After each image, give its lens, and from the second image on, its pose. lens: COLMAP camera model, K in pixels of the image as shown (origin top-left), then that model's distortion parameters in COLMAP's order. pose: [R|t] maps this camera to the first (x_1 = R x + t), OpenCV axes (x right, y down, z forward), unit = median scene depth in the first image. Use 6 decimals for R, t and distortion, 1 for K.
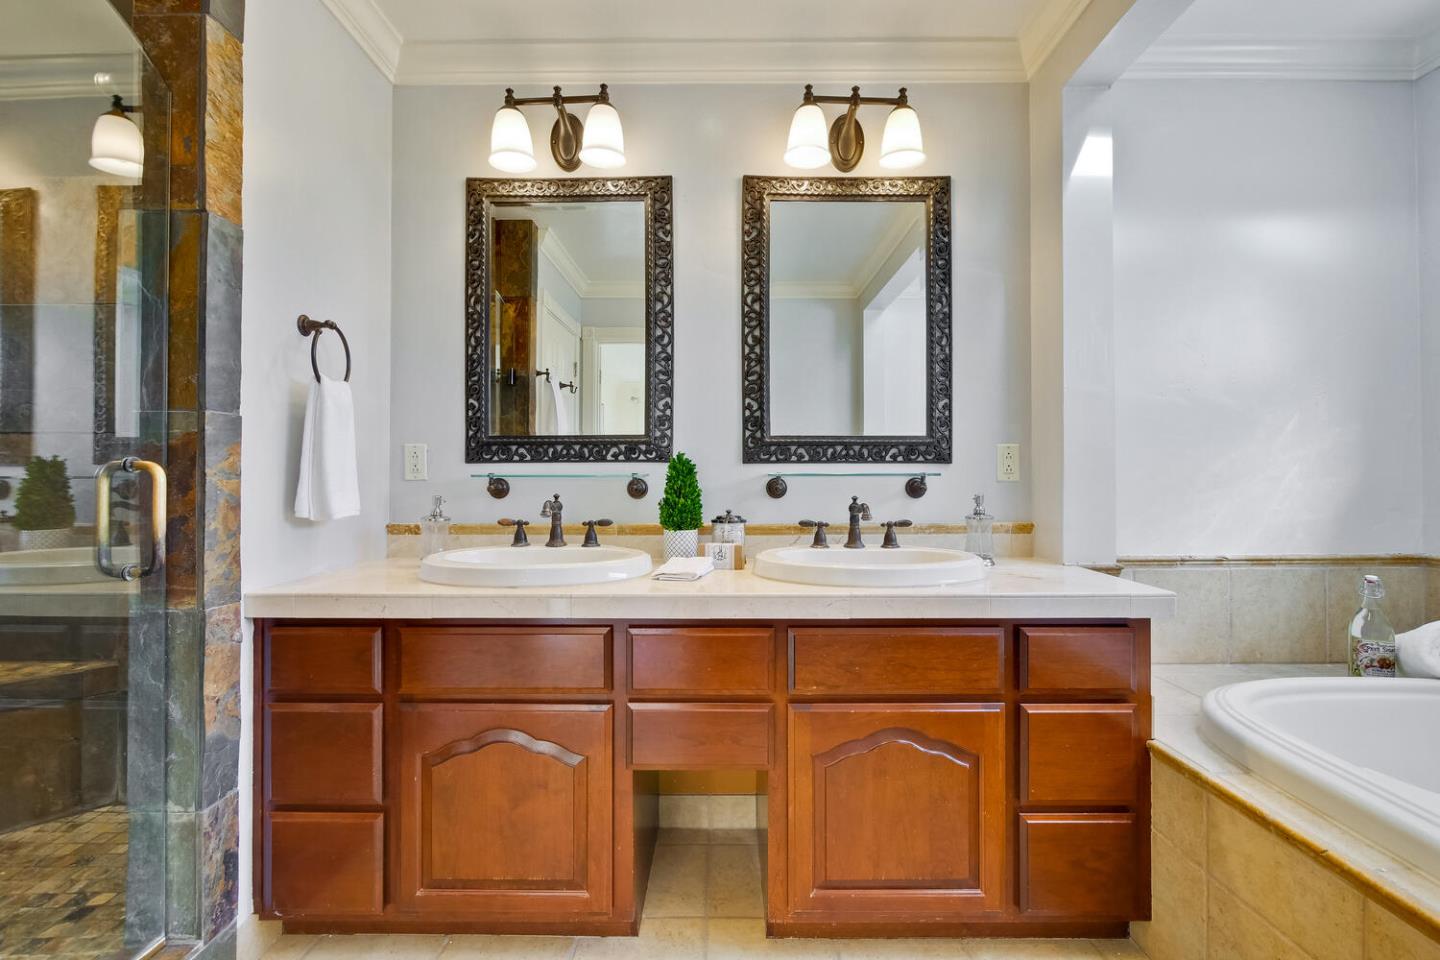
lens RADIAL K [[615.0, 0, 721.4], [0, 615.0, 473.1], [0, 0, 1]] dist [-0.007039, 0.001302]
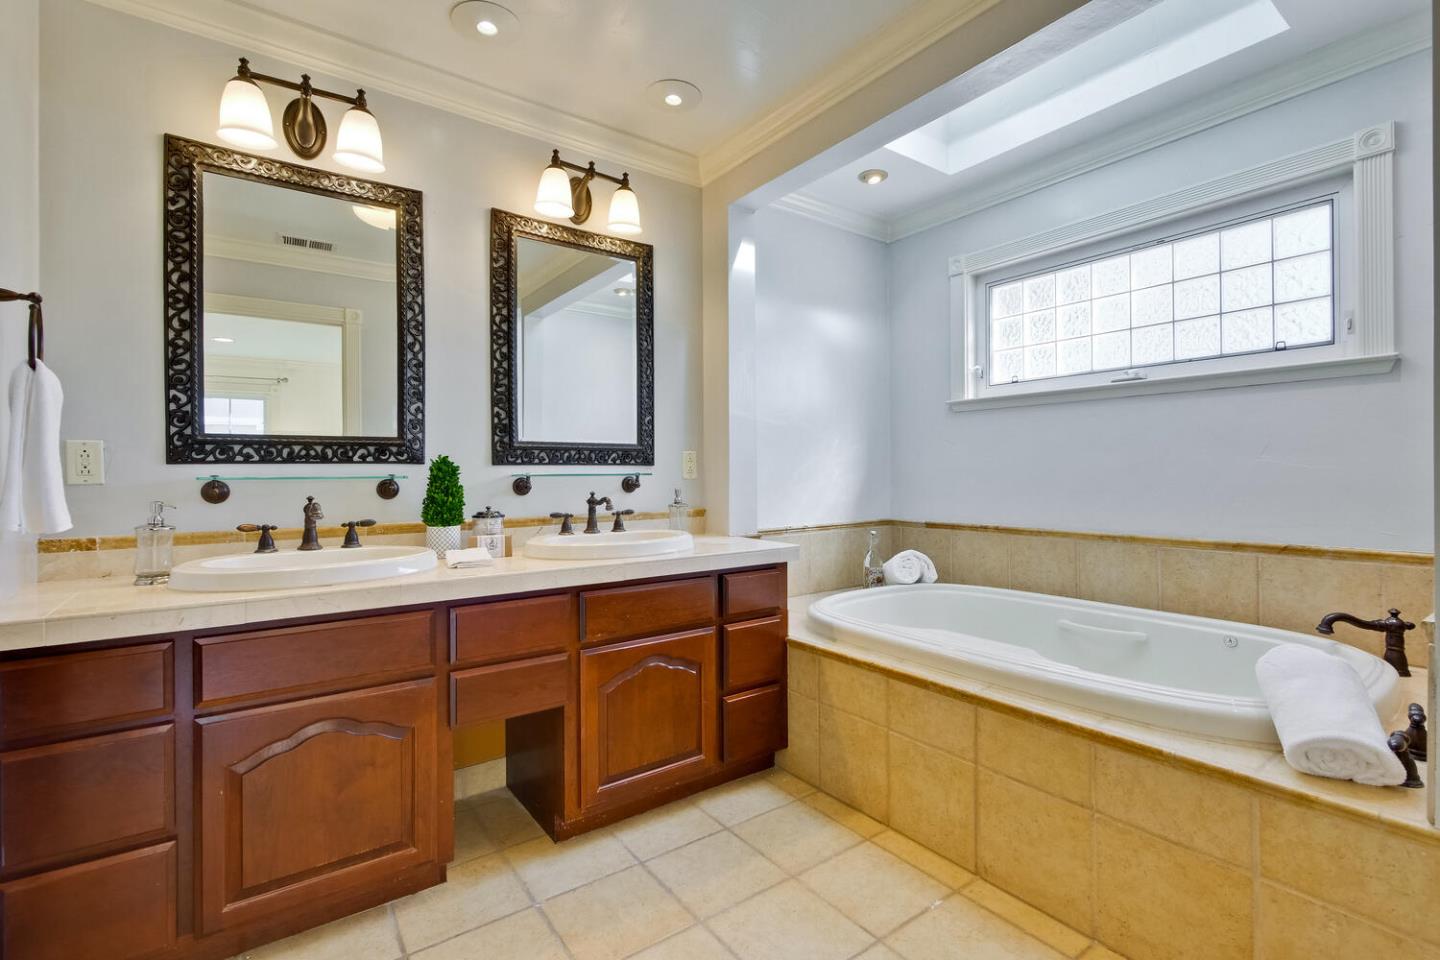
lens RADIAL K [[669.5, 0, 726.5], [0, 669.5, 472.3], [0, 0, 1]] dist [-0.000342, 0.001119]
pose [[0.799183, -0.004247, 0.601073, -0.370139], [0.001234, 0.999985, 0.005426, -0.008748], [-0.601087, -0.003595, 0.799176, -0.242266]]
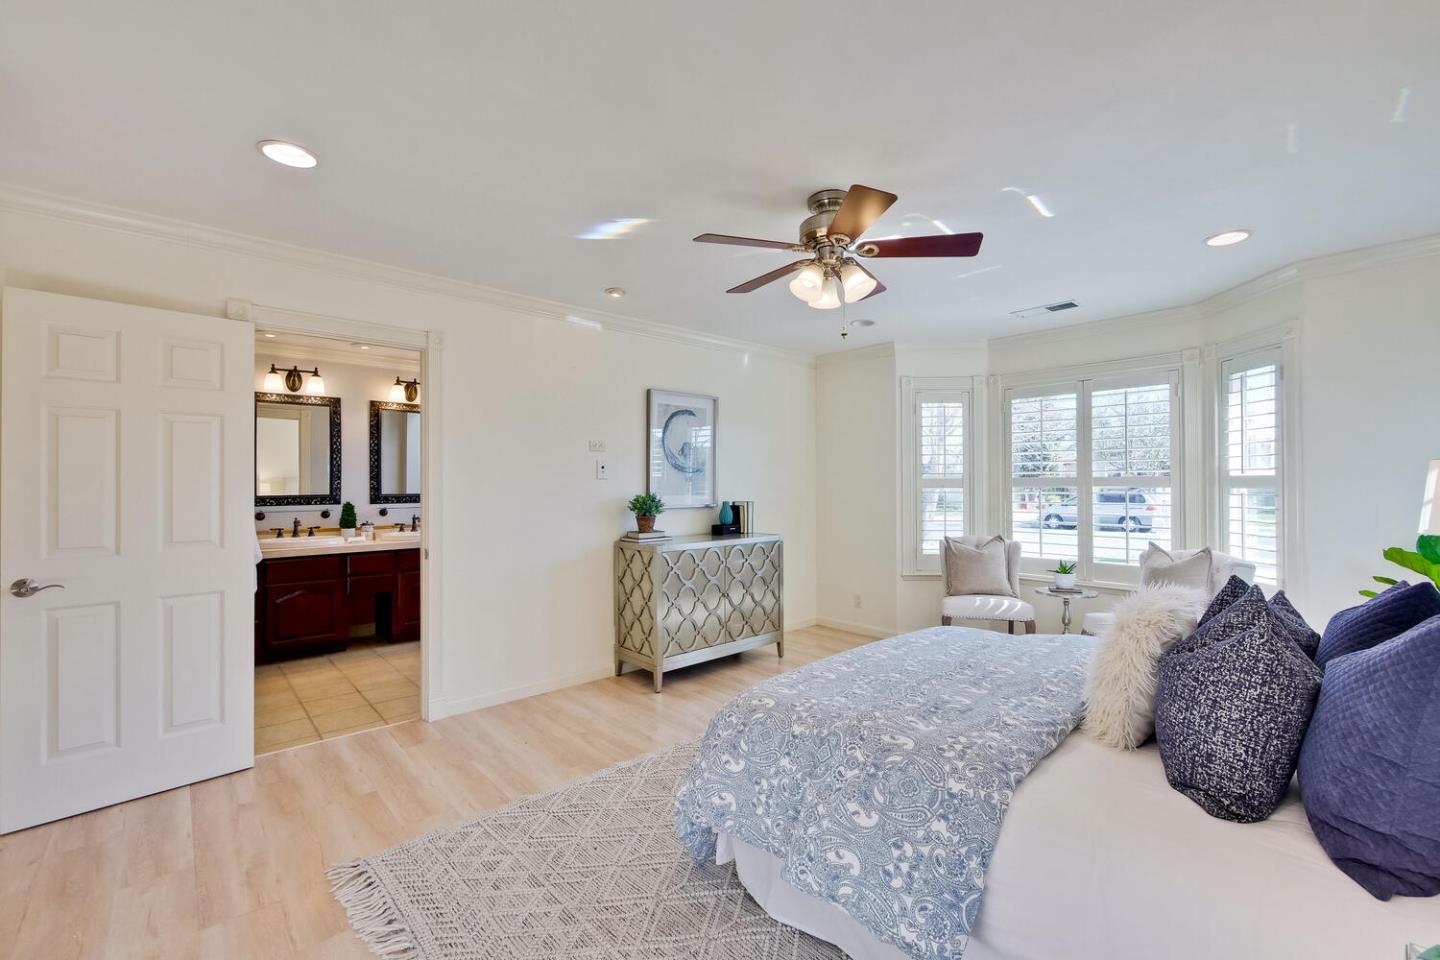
lens RADIAL K [[615.0, 0, 726.7], [0, 615.0, 480.2], [0, 0, 1]] dist [-0.007039, 0.001302]
pose [[0.728216, 0.000401, 0.685348, -0.718756], [-0.002254, 0.999996, 0.001810, -0.136642], [-0.685344, -0.002863, 0.728214, -2.208137]]
